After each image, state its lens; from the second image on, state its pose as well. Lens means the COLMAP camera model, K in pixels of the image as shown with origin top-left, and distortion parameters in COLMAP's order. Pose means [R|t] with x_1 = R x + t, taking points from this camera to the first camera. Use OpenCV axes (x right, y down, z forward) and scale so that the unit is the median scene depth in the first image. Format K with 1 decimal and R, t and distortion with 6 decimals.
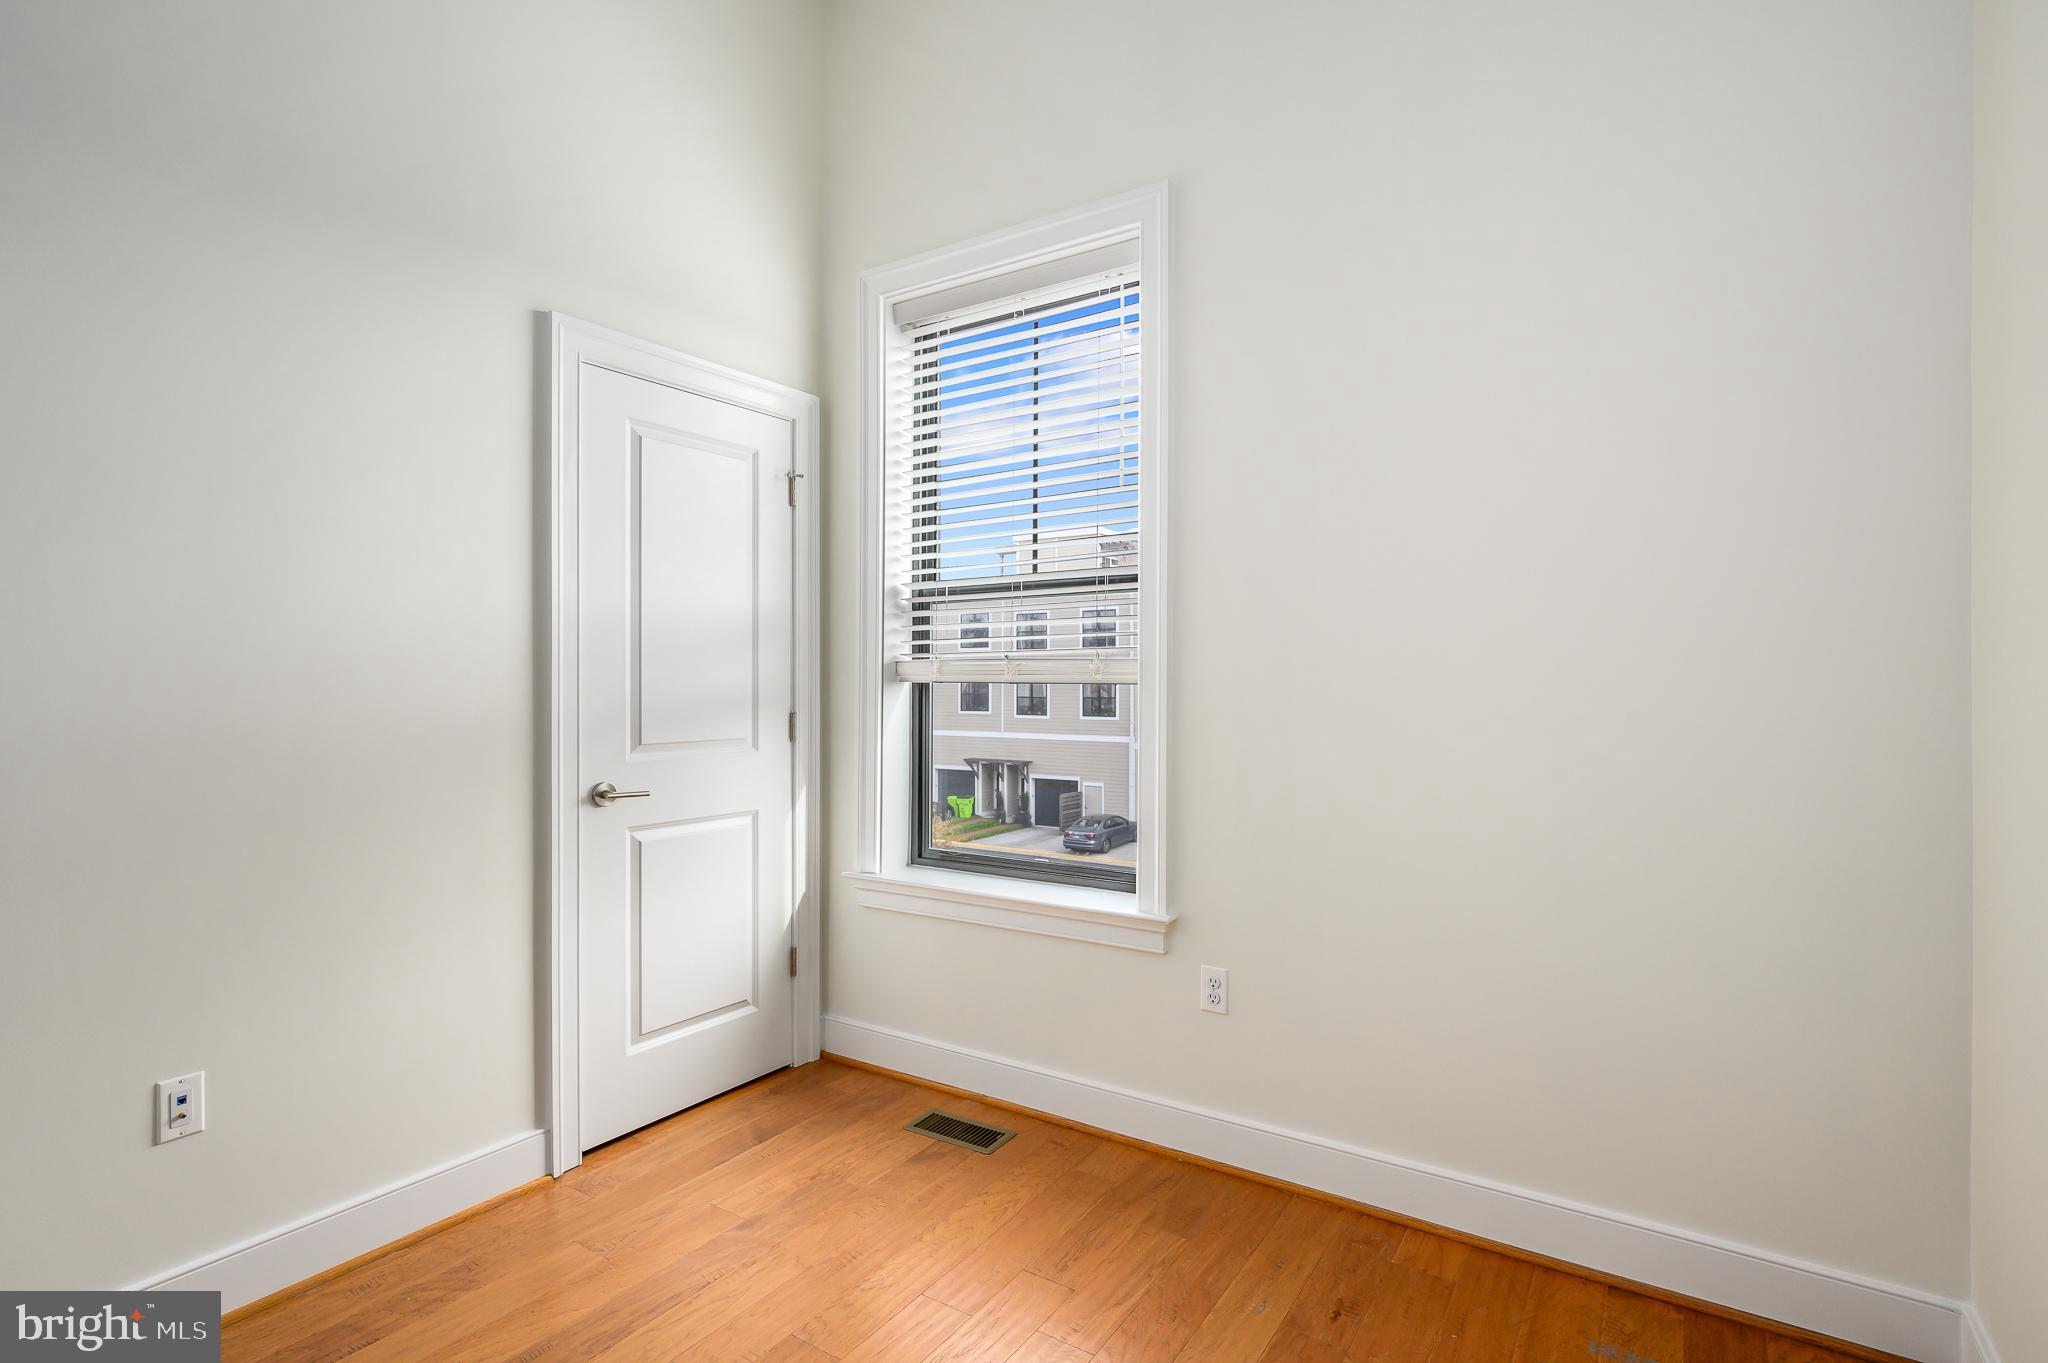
lens RADIAL K [[997.7, 0, 1026.4], [0, 997.7, 672.9], [0, 0, 1]] dist [-0.002071, 0.000052]
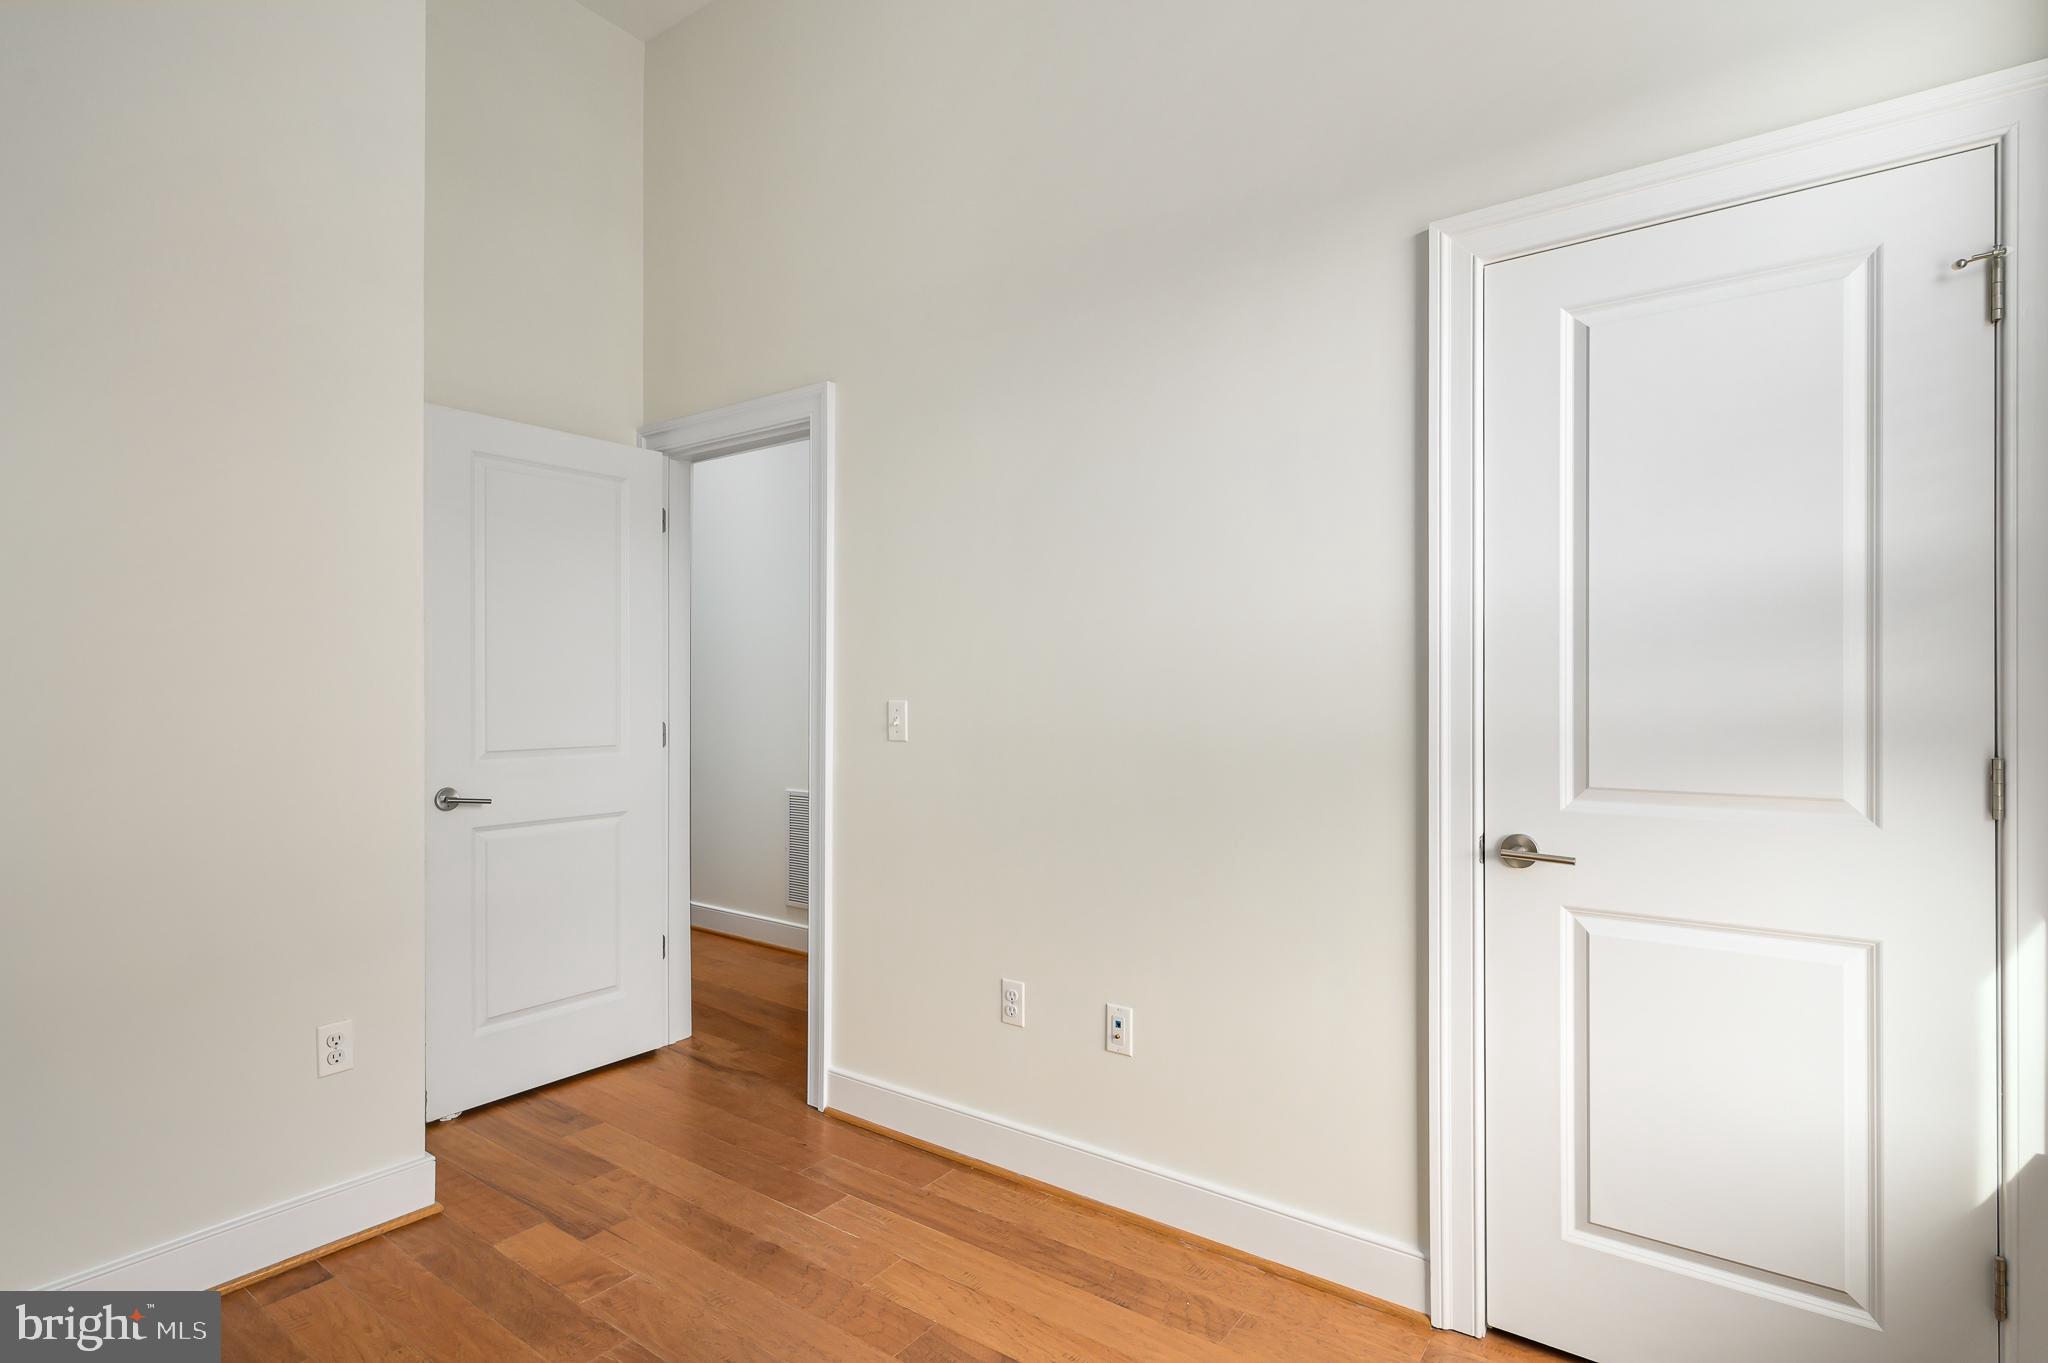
lens RADIAL K [[1020.2, 0, 1024.0], [0, 1020.2, 681.5], [0, 0, 1]] dist [-0.001972, -0.000680]
pose [[-0.047120, 0.000827, -0.998889, 0.315186], [0.016812, 0.999859, 0.000035, -0.006063], [0.998748, -0.016791, -0.047128, 0.661521]]
